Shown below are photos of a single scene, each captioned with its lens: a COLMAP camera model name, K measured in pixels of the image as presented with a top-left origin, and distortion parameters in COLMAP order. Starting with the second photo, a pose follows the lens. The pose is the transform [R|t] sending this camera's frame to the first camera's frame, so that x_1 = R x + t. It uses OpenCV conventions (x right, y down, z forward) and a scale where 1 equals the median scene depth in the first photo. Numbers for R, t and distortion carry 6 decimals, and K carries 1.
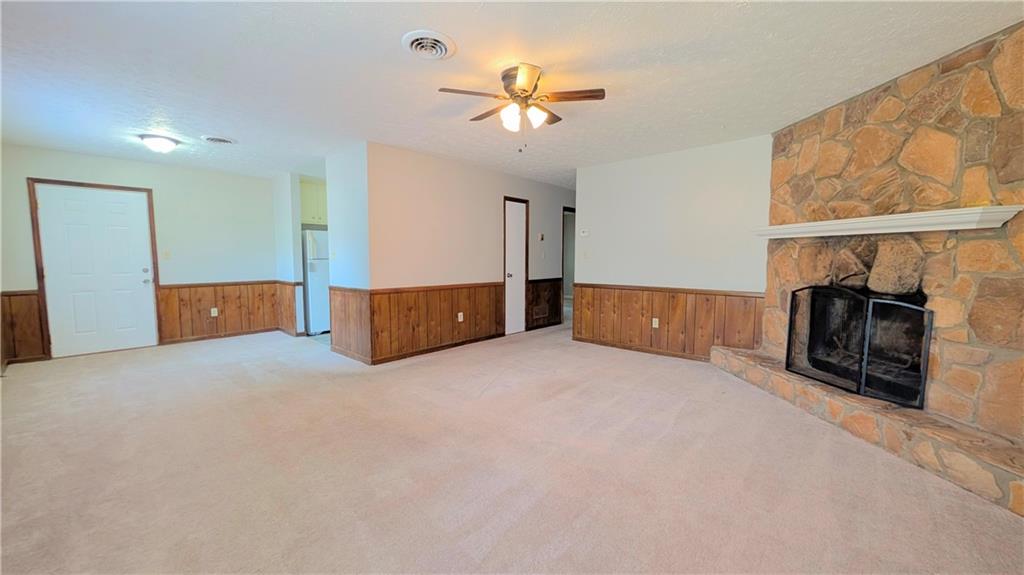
lens RADIAL K [[389.1, 0, 515.0], [0, 389.1, 287.5], [0, 0, 1]] dist [-0.001678, -0.000446]
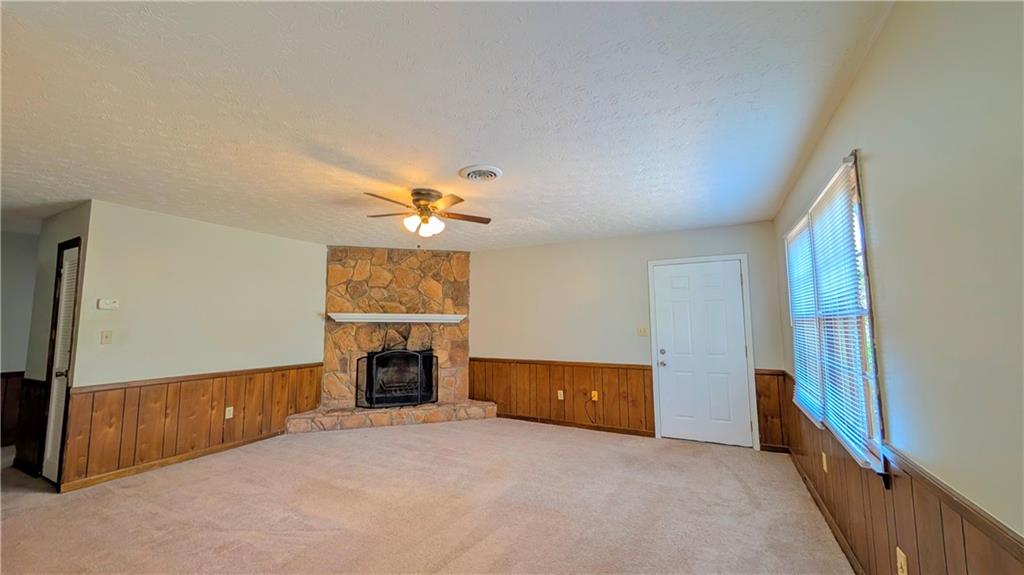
lens RADIAL K [[392.2, 0, 500.4], [0, 392.2, 291.3], [0, 0, 1]] dist [-0.001552, -0.000281]
pose [[-0.244039, 0.078525, 0.966581, -1.076122], [0.079988, 0.994950, -0.060634, -0.127833], [-0.966461, 0.062518, -0.249088, 0.986027]]
